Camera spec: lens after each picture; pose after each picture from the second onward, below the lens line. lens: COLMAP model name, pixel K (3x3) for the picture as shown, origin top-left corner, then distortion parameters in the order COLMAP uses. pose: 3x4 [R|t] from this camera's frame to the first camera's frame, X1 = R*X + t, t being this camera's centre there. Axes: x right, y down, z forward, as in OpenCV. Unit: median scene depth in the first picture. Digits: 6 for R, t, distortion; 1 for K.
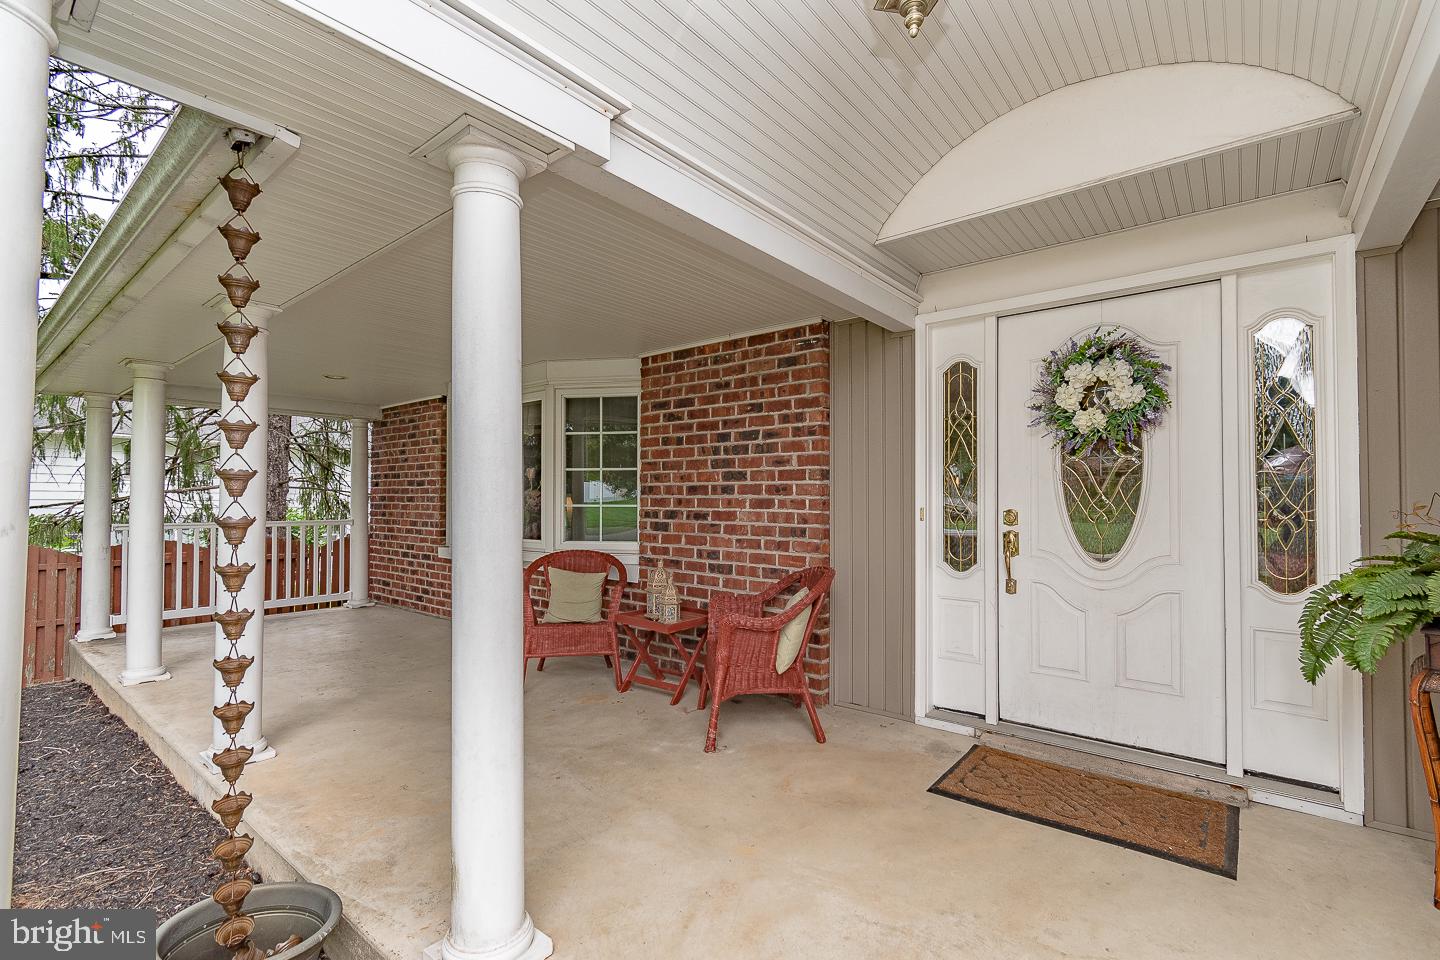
lens RADIAL K [[647.6, 0, 725.5], [0, 647.6, 490.2], [0, 0, 1]] dist [0.002219, 0.000176]
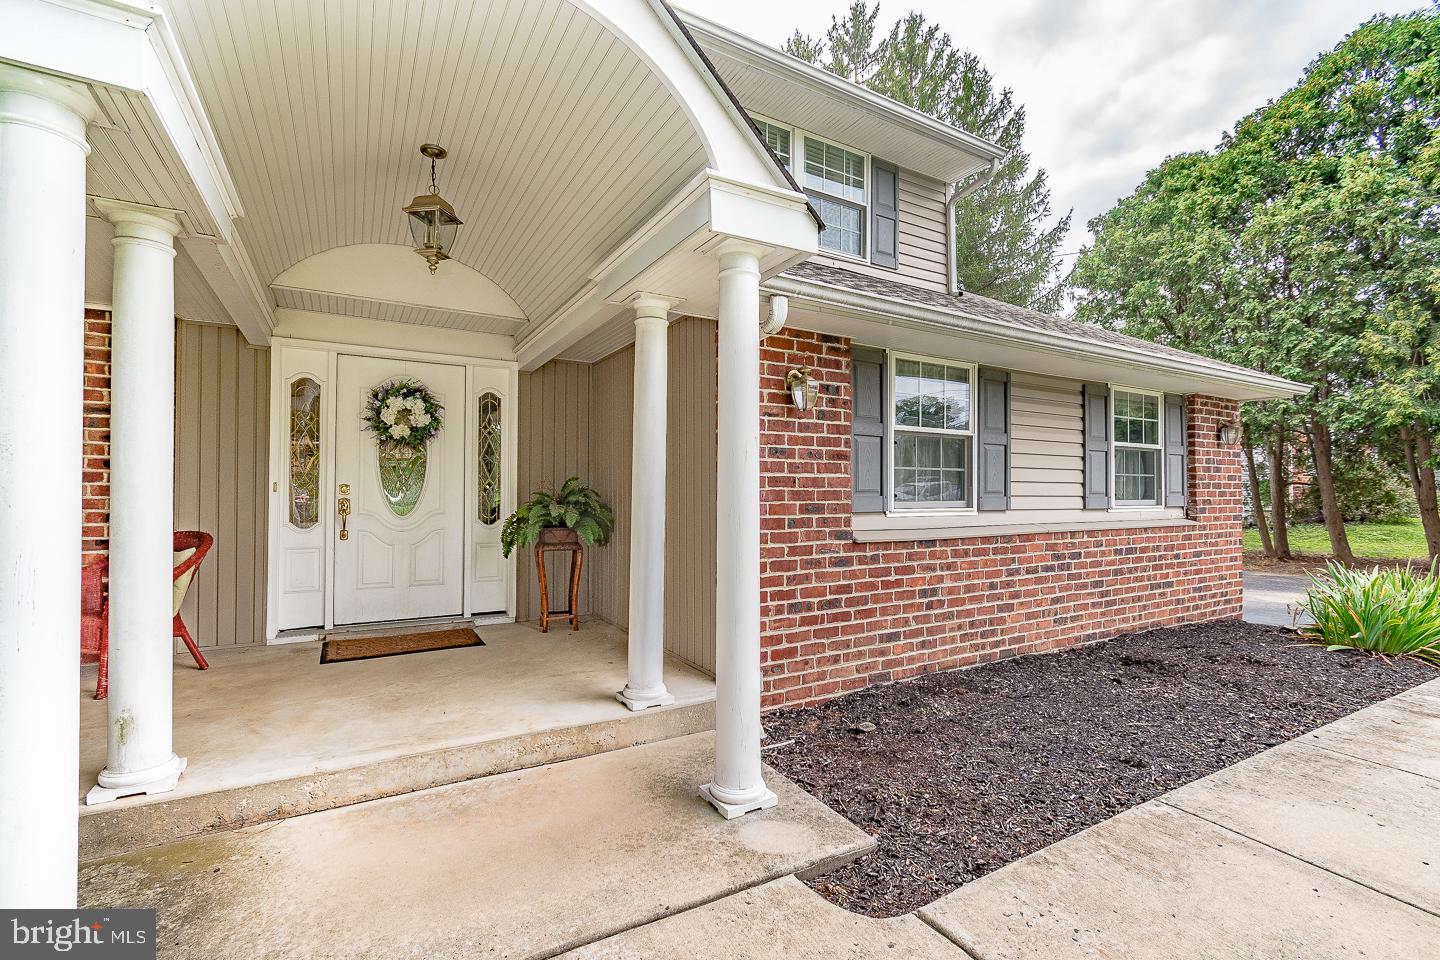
lens RADIAL K [[650.7, 0, 725.5], [0, 650.7, 487.8], [0, 0, 1]] dist [0.002305, -0.000605]
pose [[0.360623, 0.010657, 0.932651, -0.732491], [-0.018839, 0.999814, -0.004140, 0.031581], [-0.932521, -0.016078, 0.360756, -0.415927]]
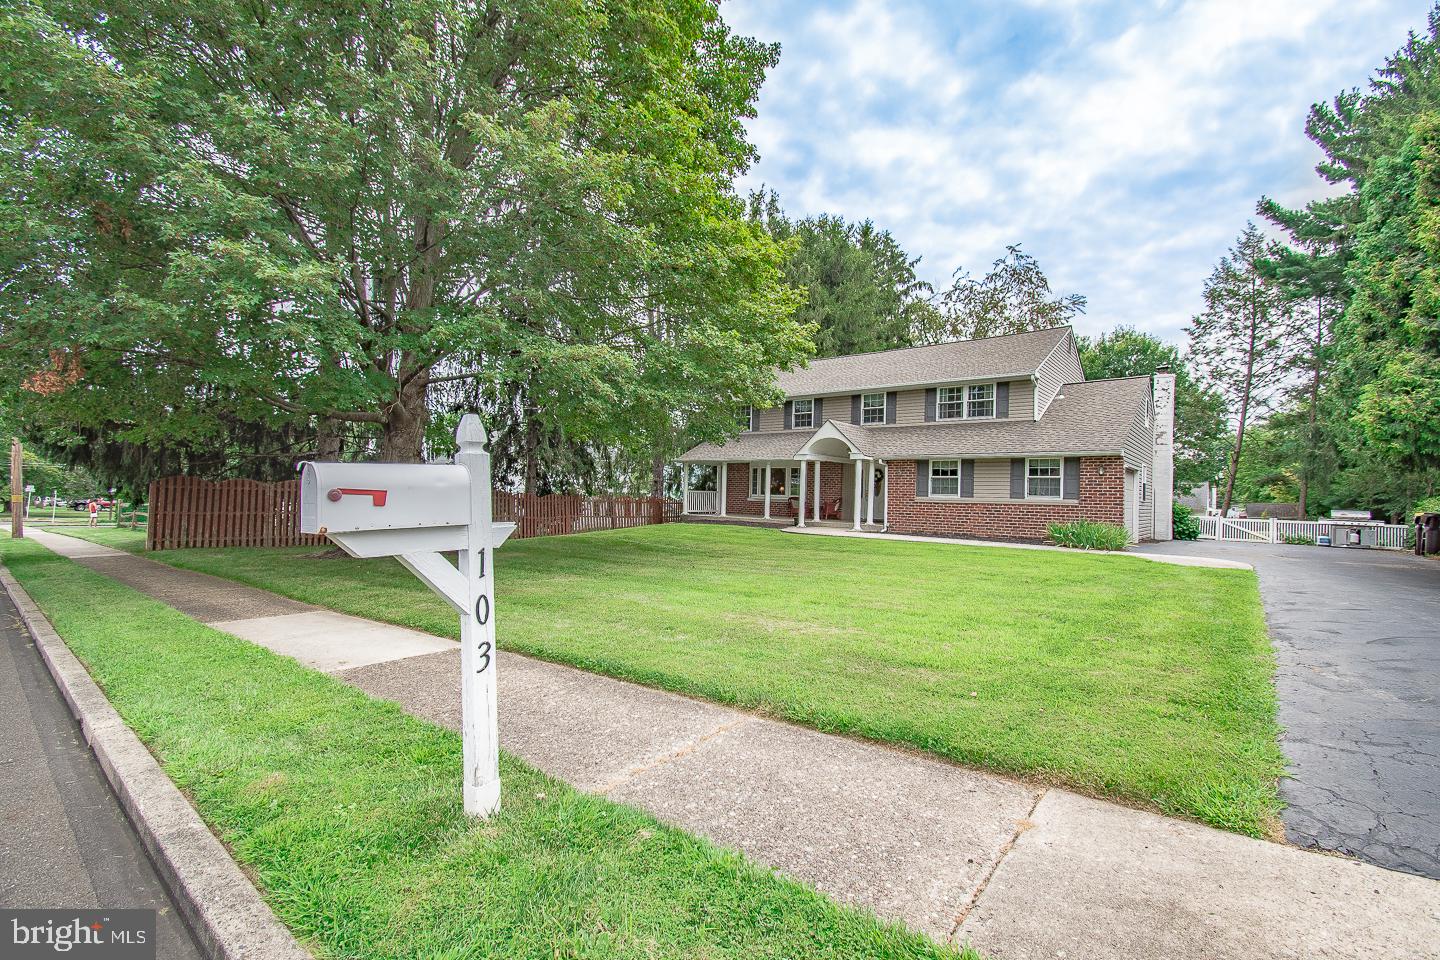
lens RADIAL K [[650.7, 0, 725.5], [0, 650.7, 487.8], [0, 0, 1]] dist [0.002305, -0.000605]
pose [[0.999669, 0.021282, -0.014445, -1.210946], [-0.021248, 0.999771, 0.002533, 0.015304], [0.014496, -0.002225, 0.999892, -7.209536]]
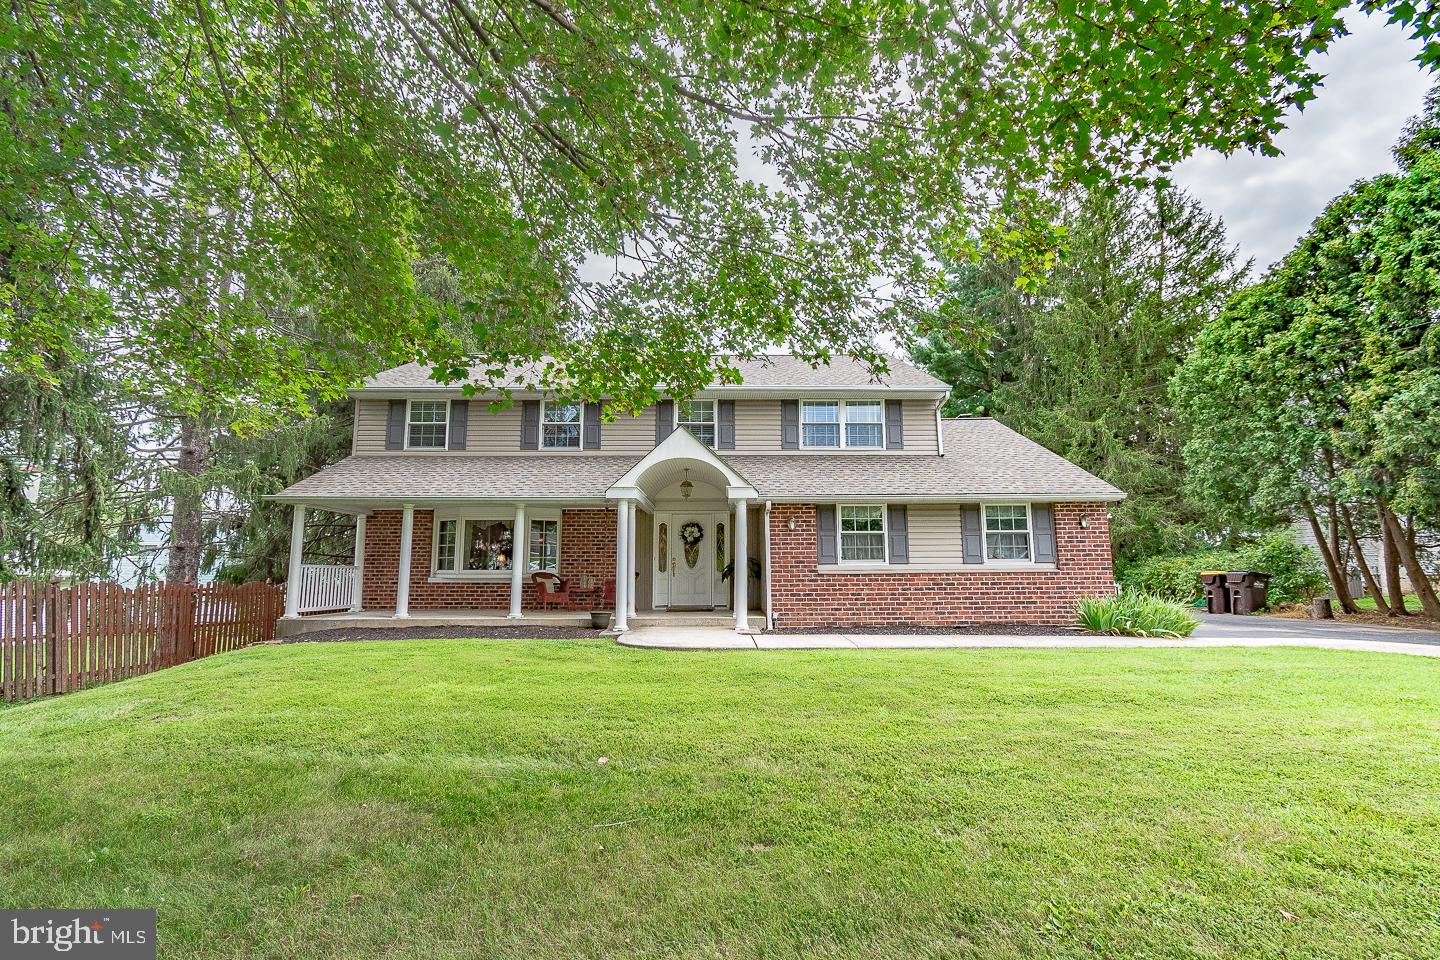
lens RADIAL K [[650.7, 0, 725.5], [0, 650.7, 487.8], [0, 0, 1]] dist [0.002305, -0.000605]
pose [[0.776740, 0.074507, 0.625399, -2.393749], [-0.003511, 0.993475, -0.113997, 0.070131], [-0.629812, 0.086350, 0.771933, -3.069277]]
